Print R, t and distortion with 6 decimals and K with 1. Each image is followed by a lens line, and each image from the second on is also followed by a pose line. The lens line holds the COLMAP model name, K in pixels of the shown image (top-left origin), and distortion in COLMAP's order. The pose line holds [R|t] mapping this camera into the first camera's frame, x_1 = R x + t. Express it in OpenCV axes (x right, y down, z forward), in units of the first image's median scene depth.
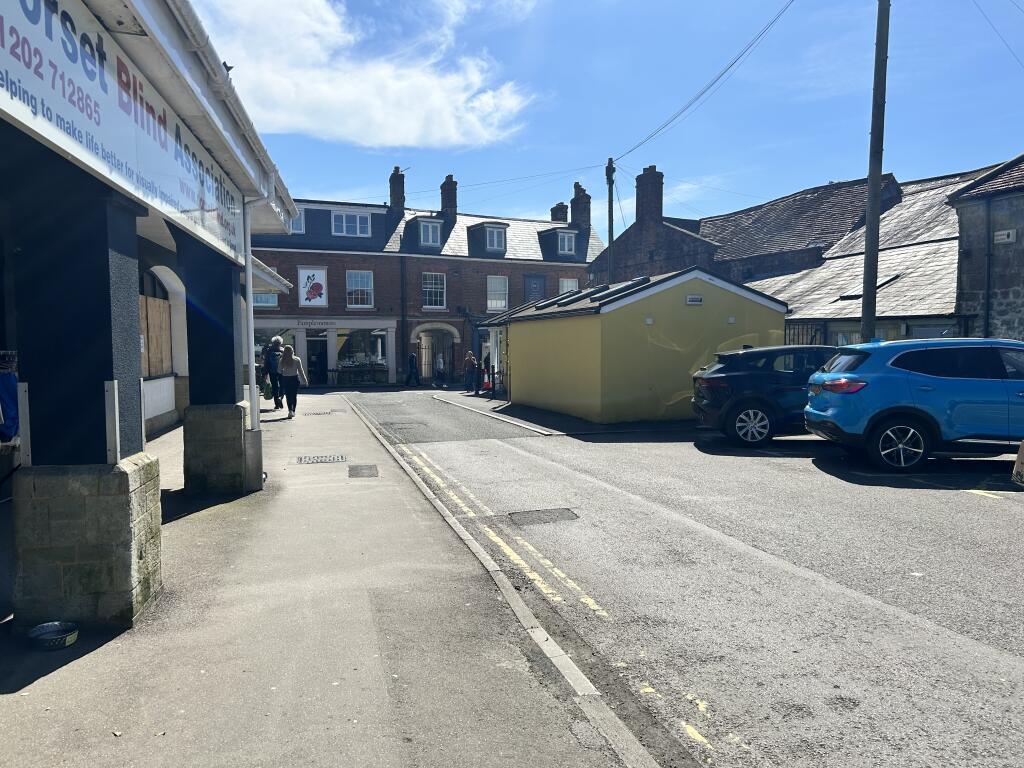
lens RADIAL K [[769.5, 0, 512.3], [0, 769.5, 387.6], [0, 0, 1]] dist [0.058459, -0.071891]
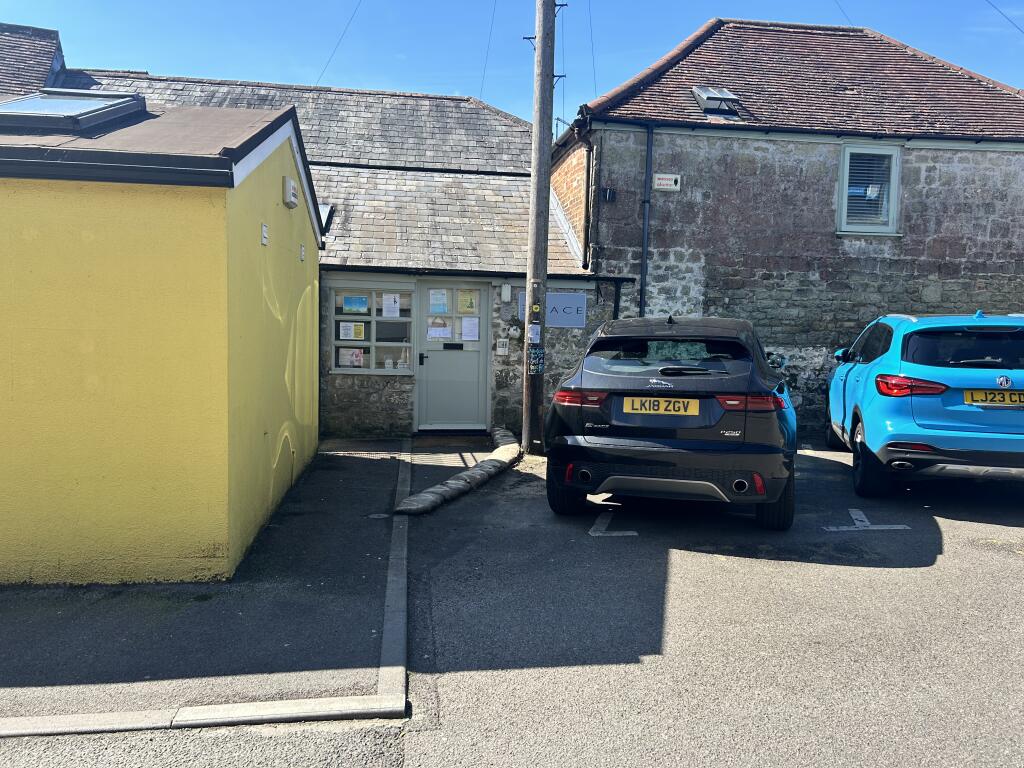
lens RADIAL K [[769.5, 0, 513.0], [0, 769.5, 377.0], [0, 0, 1]] dist [0.058459, -0.071891]
pose [[0.113460, -0.065514, 0.991380, -0.180149], [0.042520, 0.997230, 0.061034, -0.049416], [-0.992632, 0.035229, 0.115931, 1.056104]]
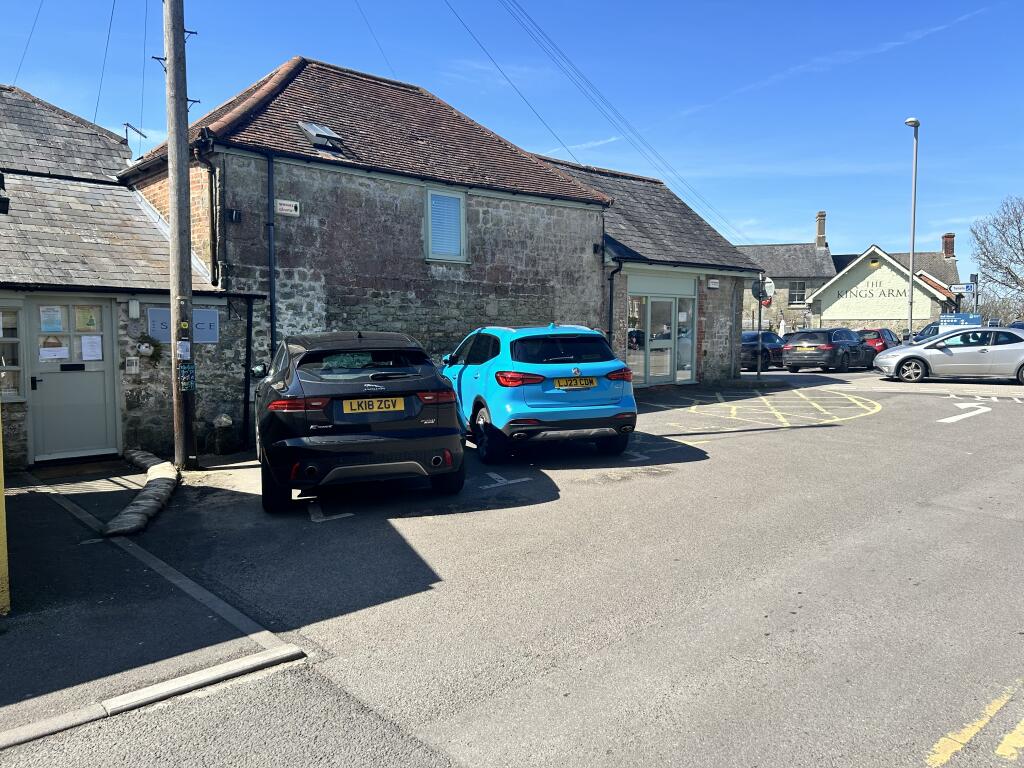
lens RADIAL K [[769.5, 0, 518.0], [0, 769.5, 386.2], [0, 0, 1]] dist [0.058459, -0.071891]
pose [[-0.475165, -0.051639, 0.878380, -0.254771], [0.063593, 0.993650, 0.092816, -0.058972], [-0.877596, 0.099962, -0.468864, 1.182170]]
